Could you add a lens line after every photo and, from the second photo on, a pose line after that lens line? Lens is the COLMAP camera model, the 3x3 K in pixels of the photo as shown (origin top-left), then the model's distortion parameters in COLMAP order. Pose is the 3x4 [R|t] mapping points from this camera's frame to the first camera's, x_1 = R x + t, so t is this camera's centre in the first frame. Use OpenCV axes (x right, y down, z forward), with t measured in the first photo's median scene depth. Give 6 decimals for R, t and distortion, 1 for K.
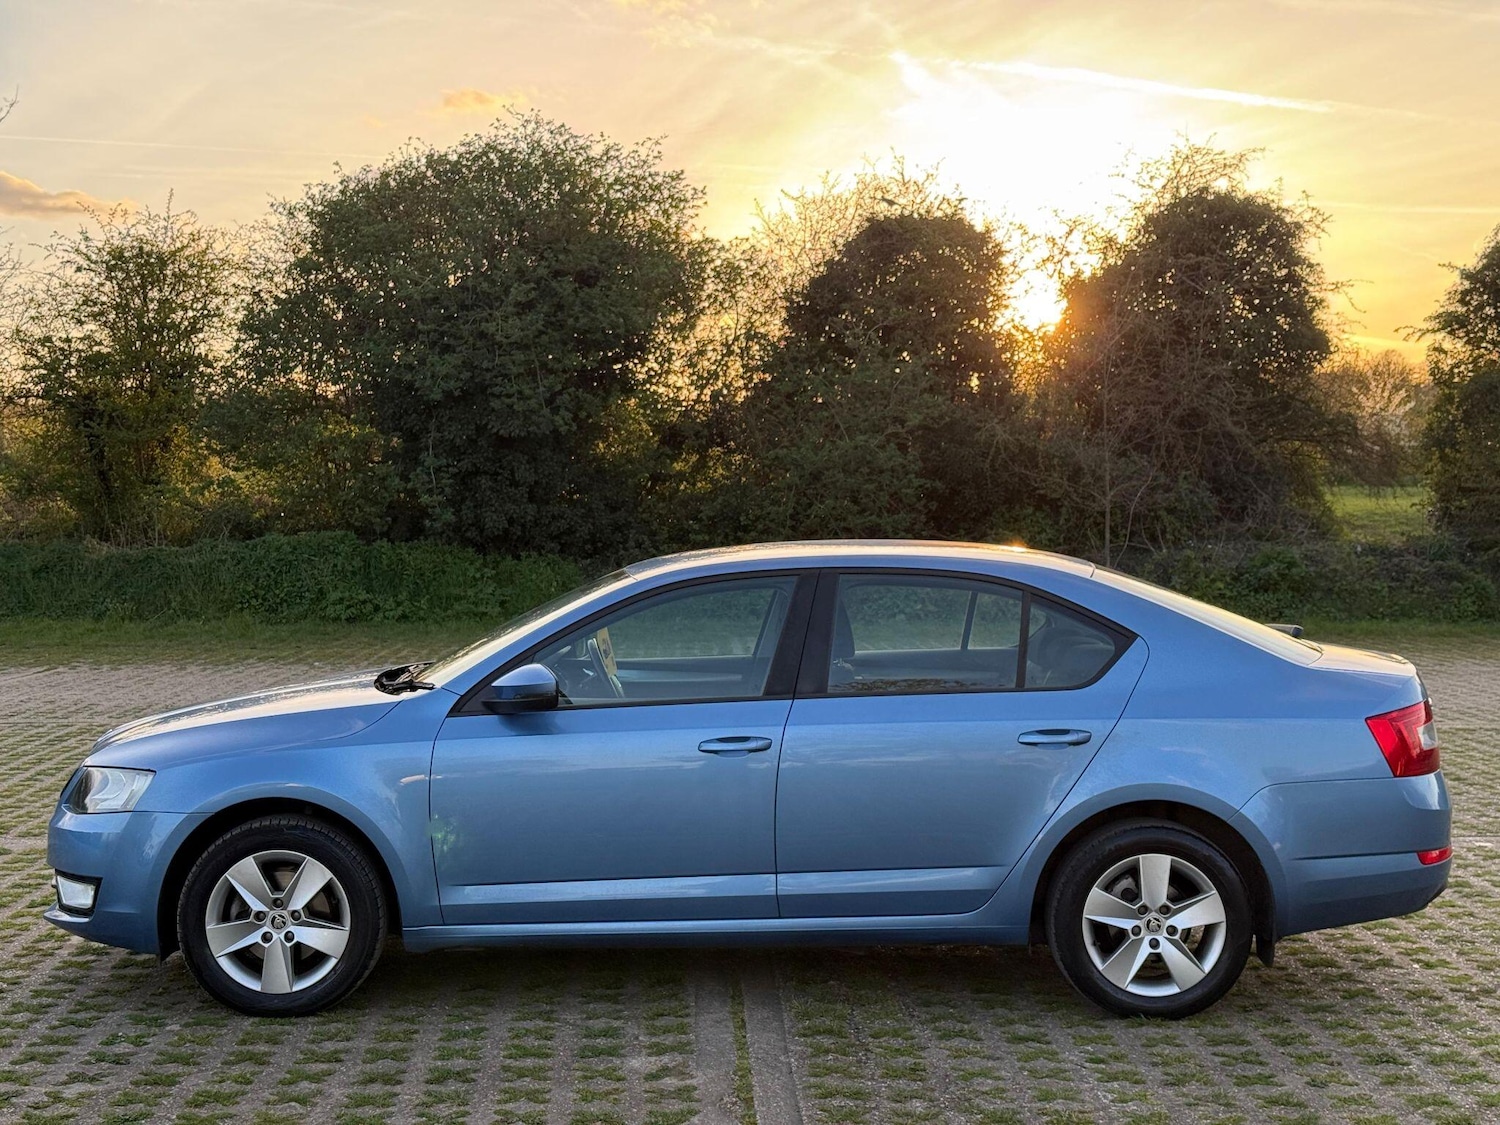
lens RADIAL K [[2091.6, 0, 742.3], [0, 2091.6, 560.0], [0, 0, 1]] dist [0.192167, -0.372986]
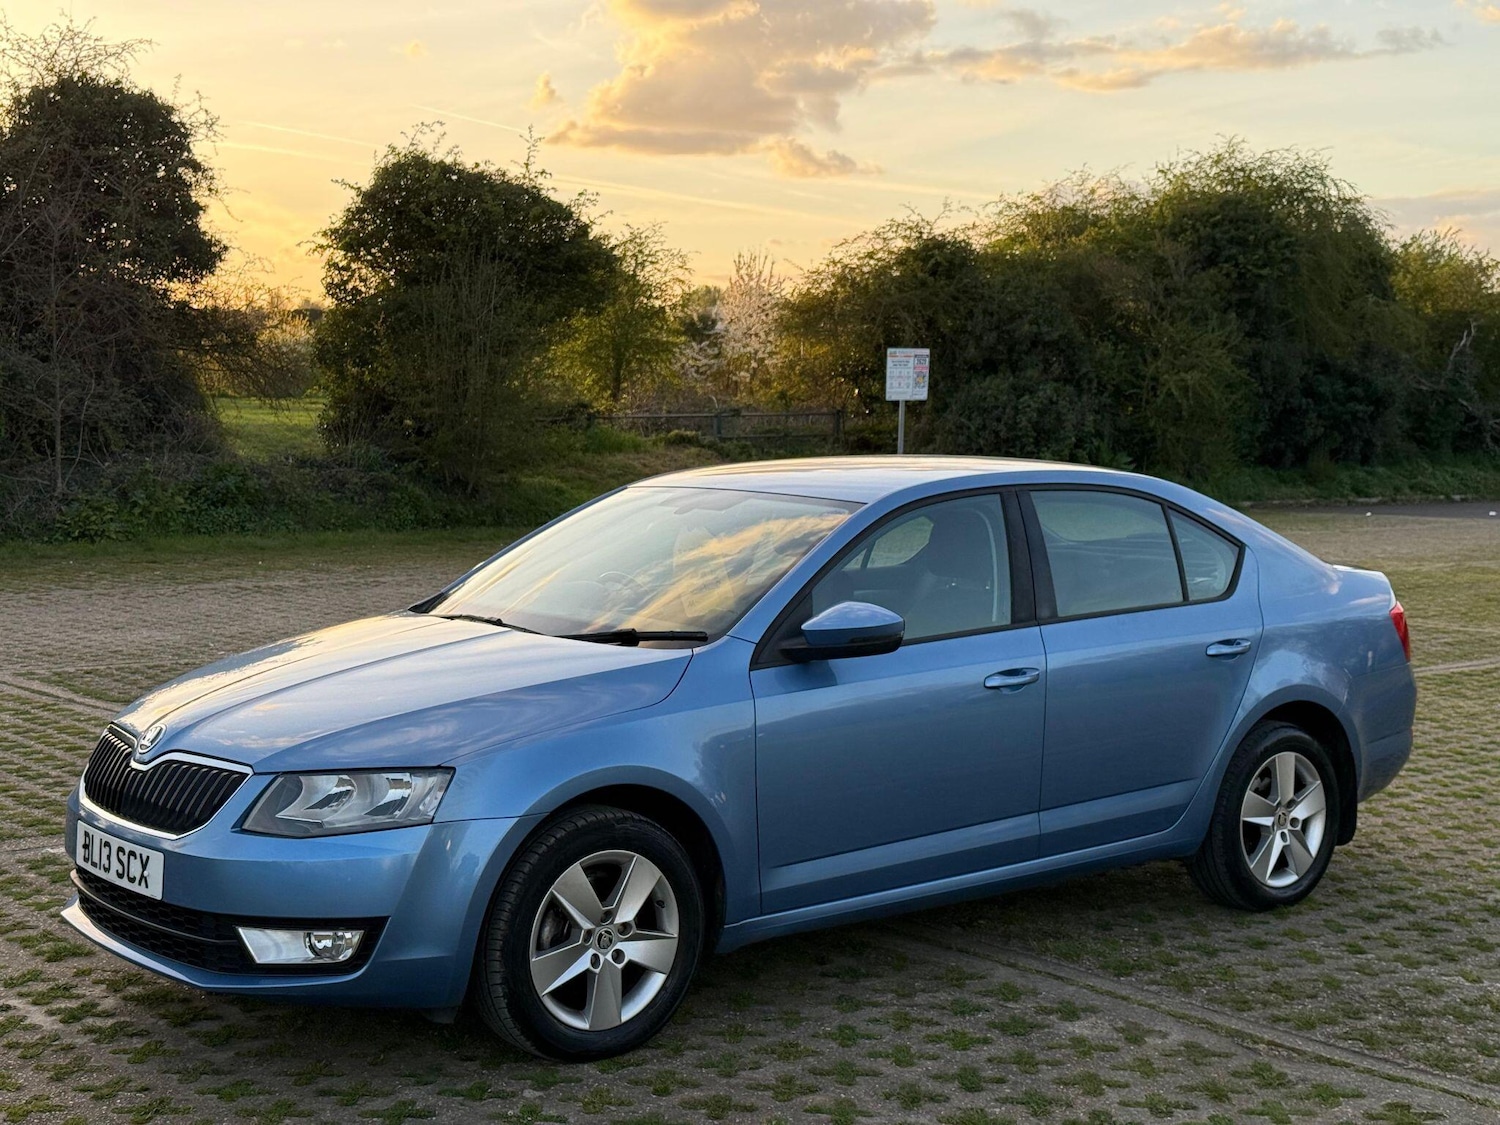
lens RADIAL K [[2084.1, 0, 750.0], [0, 2084.1, 562.5], [0, 0, 1]] dist [0.185356, -0.306964]
pose [[0.782626, -0.040067, 0.621202, -0.605257], [0.013123, 0.998767, 0.047887, -0.007666], [-0.622354, -0.029325, 0.782186, 0.321605]]
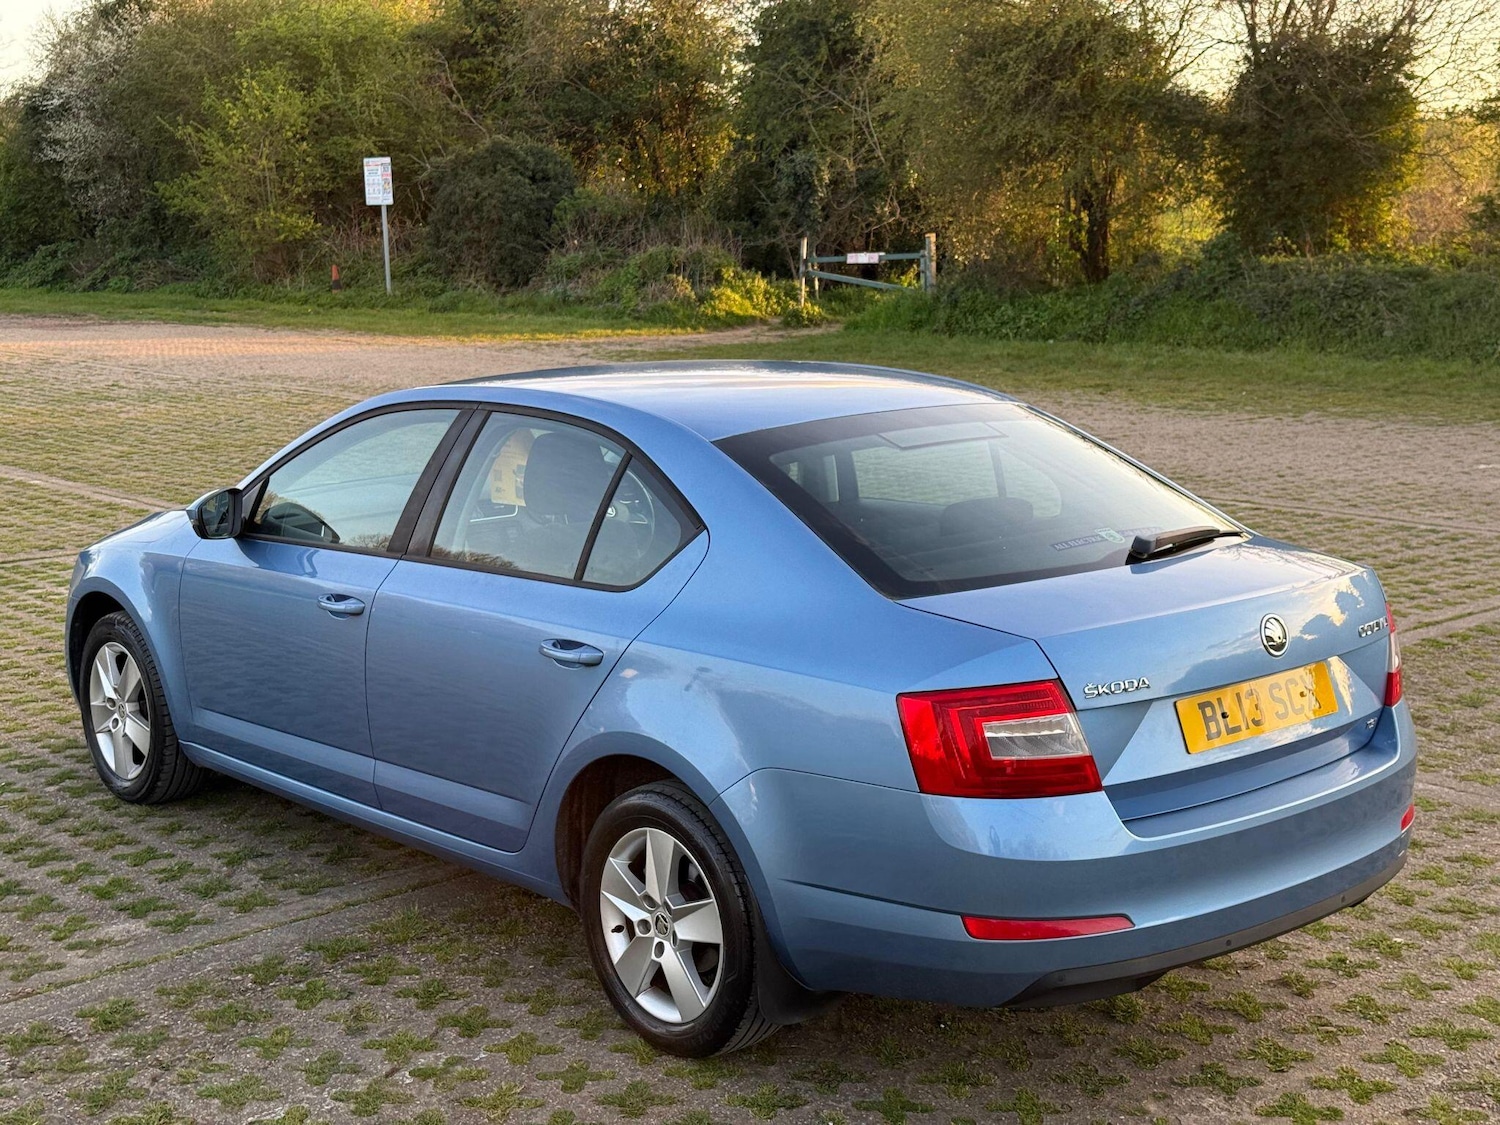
lens RADIAL K [[2097.8, 0, 741.6], [0, 2097.8, 556.0], [0, 0, 1]] dist [0.199606, -0.423695]
pose [[0.649042, 0.120190, -0.751198, 0.683791], [-0.018584, 0.989651, 0.142286, -0.052220], [0.760525, -0.078389, 0.644559, 0.518613]]
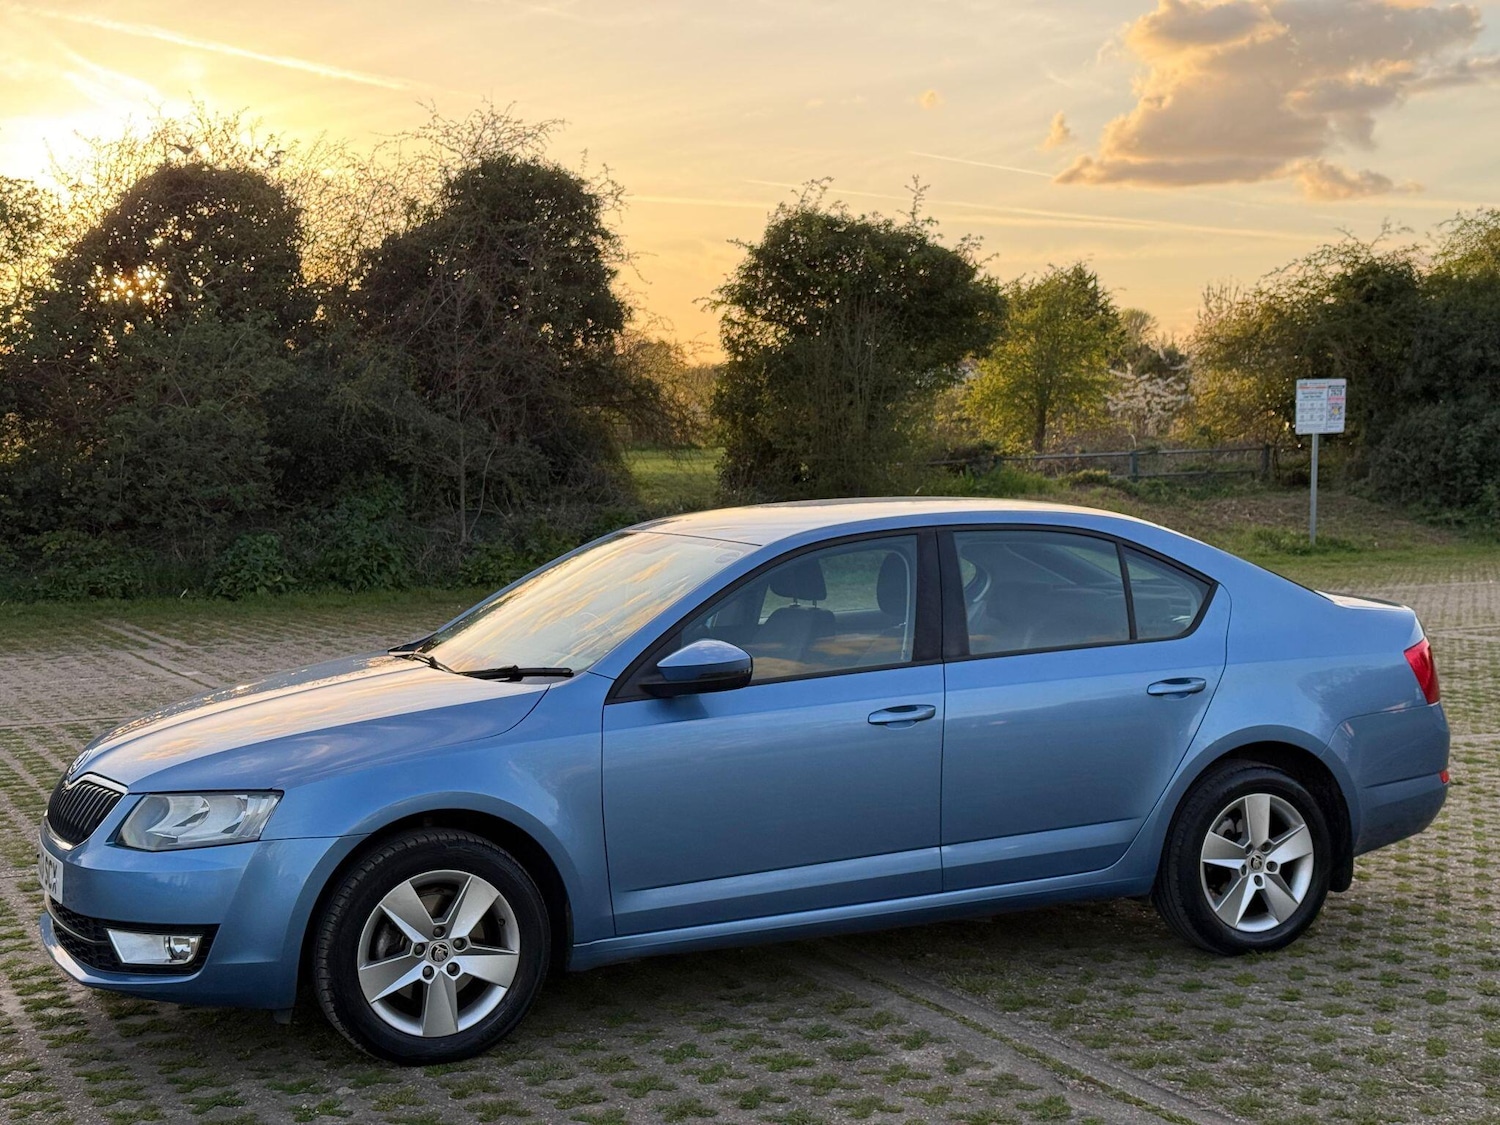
lens RADIAL K [[2089.4, 0, 745.0], [0, 2089.4, 557.5], [0, 0, 1]] dist [0.196368, -0.395384]
pose [[0.910516, -0.035299, 0.411965, -0.415374], [0.029675, 0.999359, 0.020043, -0.003500], [-0.412408, -0.006024, 0.910979, 0.152280]]
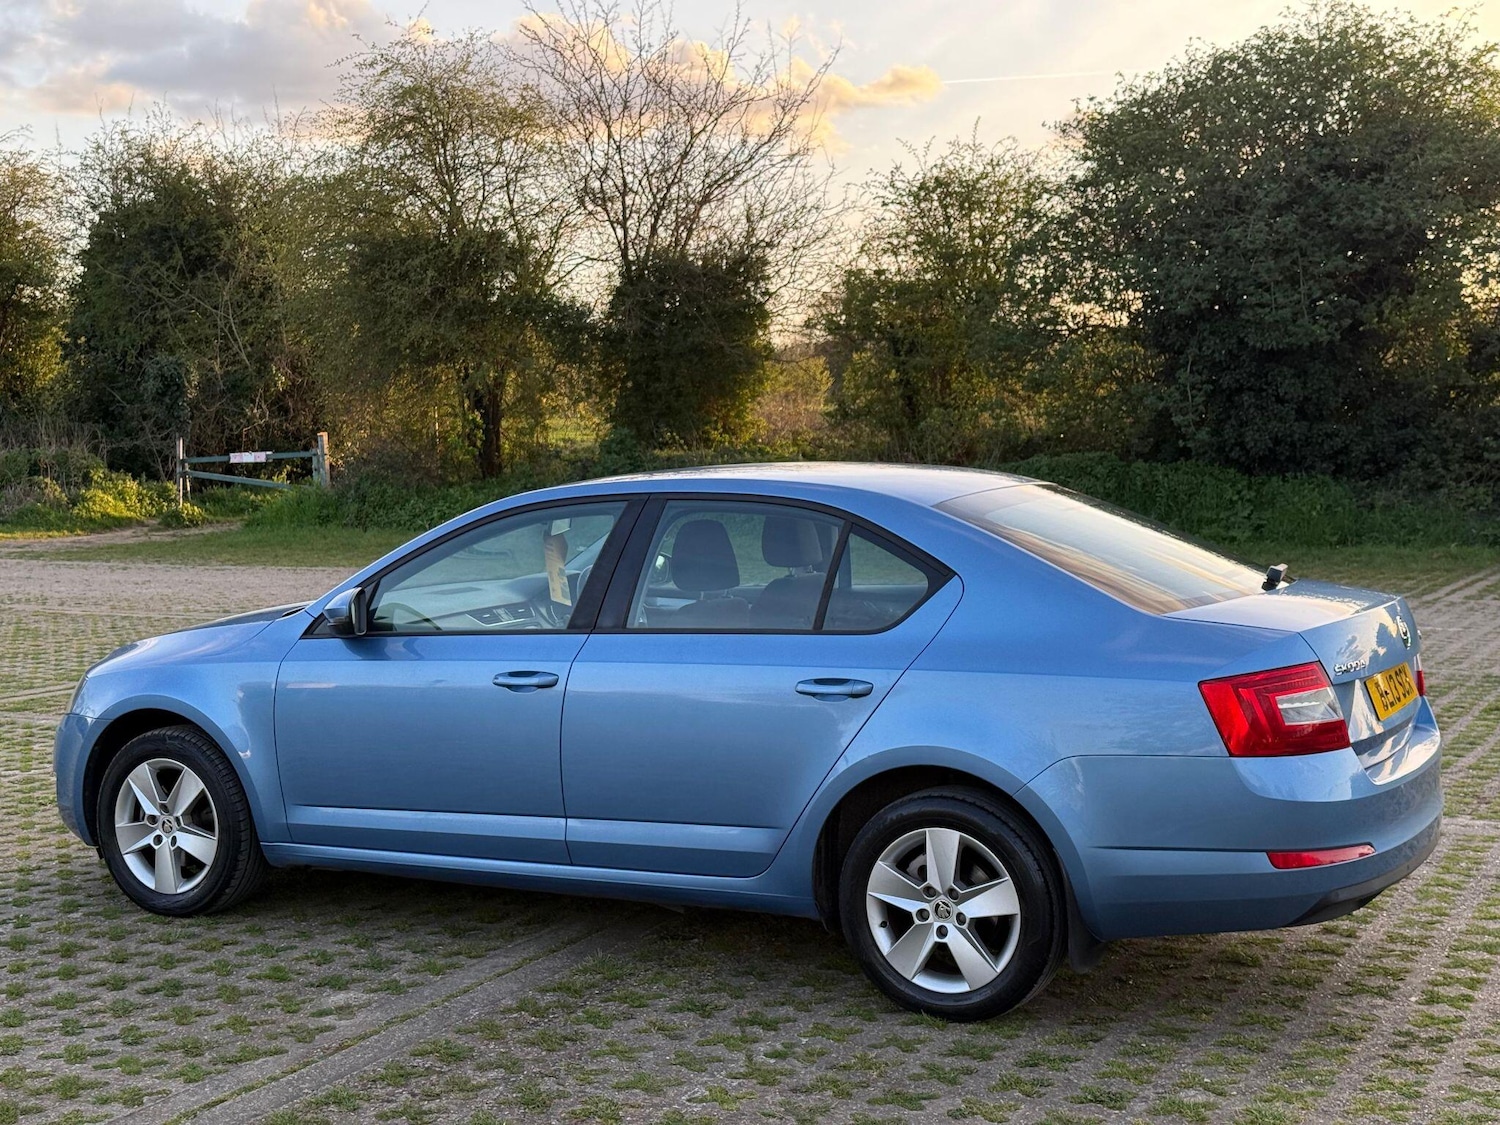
lens RADIAL K [[2097.8, 0, 741.6], [0, 2097.8, 556.0], [0, 0, 1]] dist [0.199606, -0.423695]
pose [[0.877989, 0.019268, -0.478292, 0.488968], [-0.002238, 0.999344, 0.036150, -0.002064], [0.478675, -0.030668, 0.877457, 0.194941]]
